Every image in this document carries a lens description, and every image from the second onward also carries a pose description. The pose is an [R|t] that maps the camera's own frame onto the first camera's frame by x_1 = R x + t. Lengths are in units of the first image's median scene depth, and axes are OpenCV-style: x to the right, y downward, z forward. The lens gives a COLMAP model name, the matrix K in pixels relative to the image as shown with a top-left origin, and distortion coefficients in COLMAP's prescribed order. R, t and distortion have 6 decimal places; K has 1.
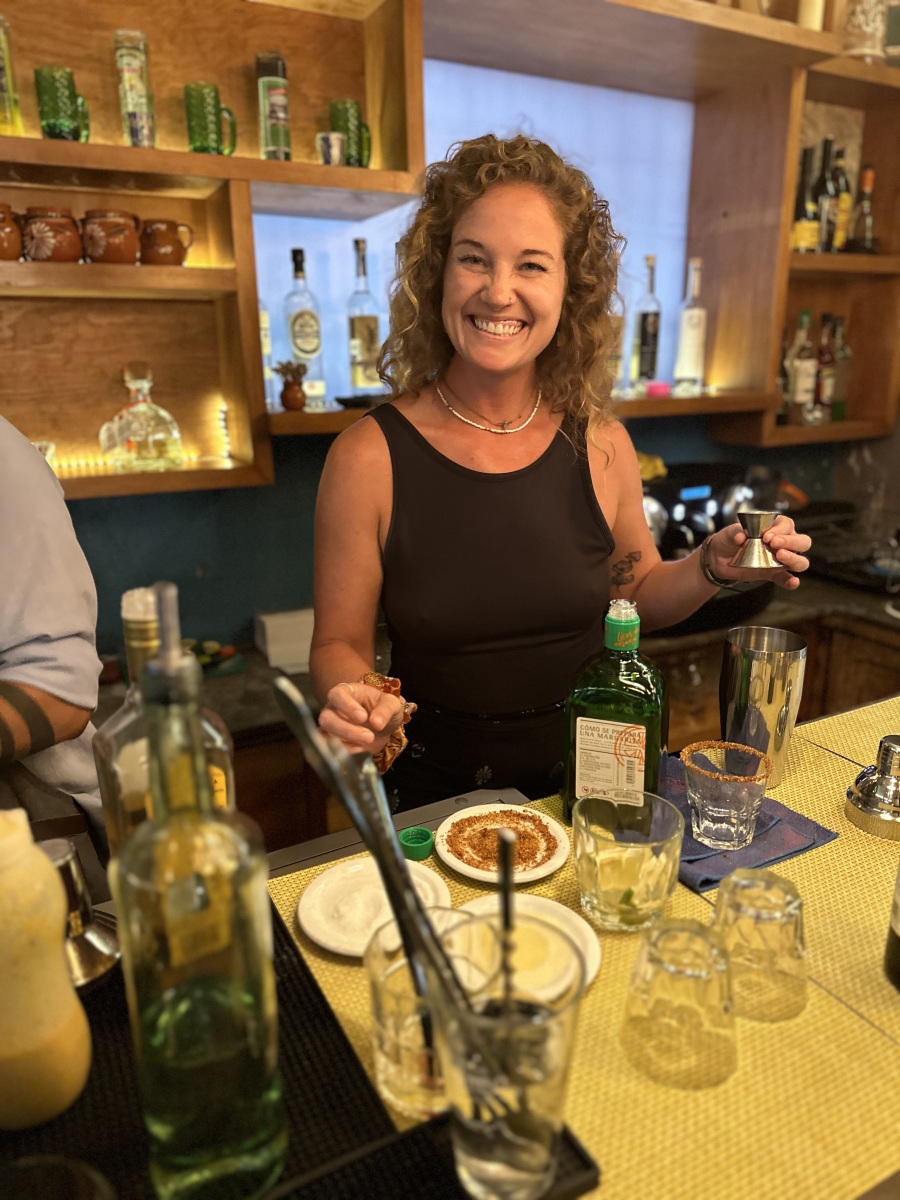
lens RADIAL K [[841.3, 0, 439.5], [0, 841.3, 606.6], [0, 0, 1]] dist [-0.012220, -0.004678]
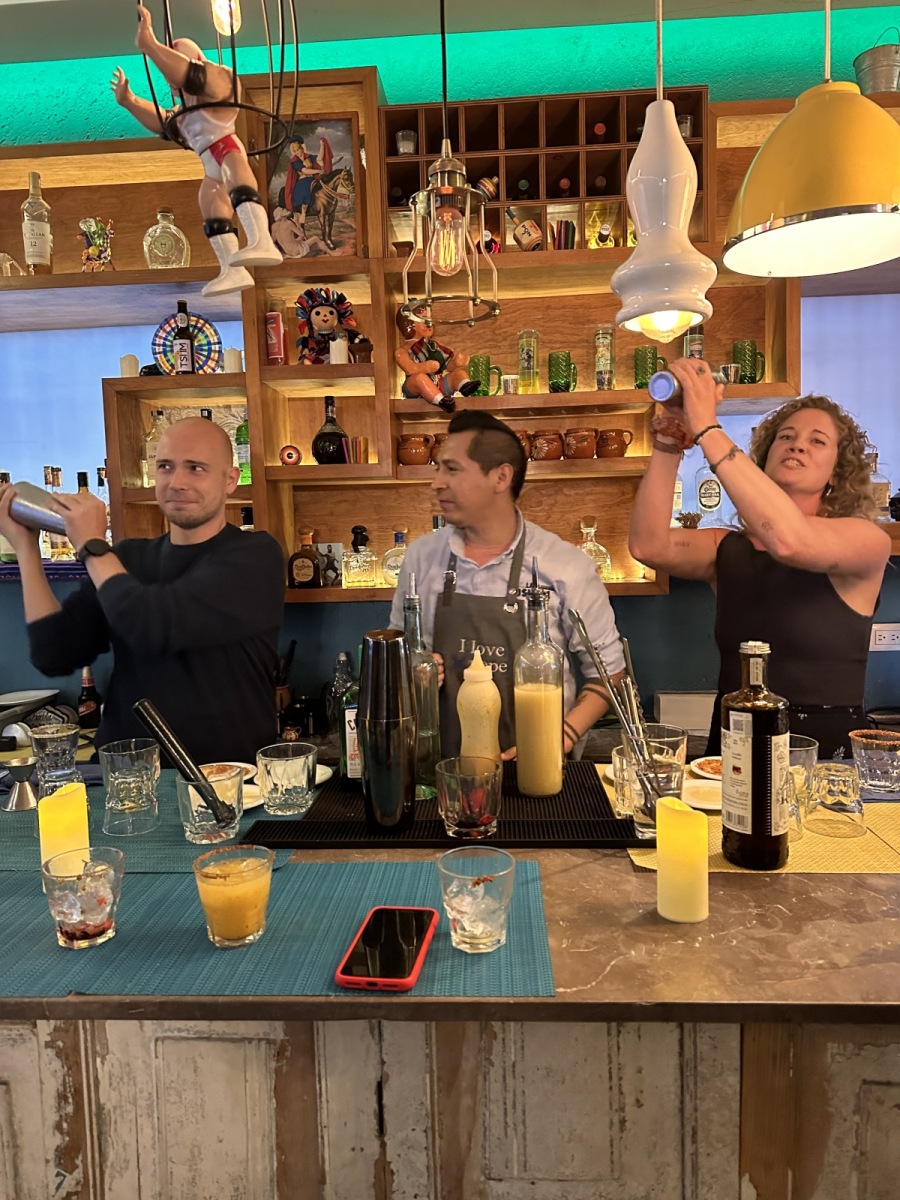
lens RADIAL K [[831.9, 0, 450.0], [0, 831.9, 600.0], [0, 0, 1]] dist [0.147068, 0.000048]
pose [[0.852146, 0.033032, -0.522261, 0.247338], [-0.136350, 0.977548, -0.160648, 0.153163], [0.505229, 0.208106, 0.837518, -0.426229]]
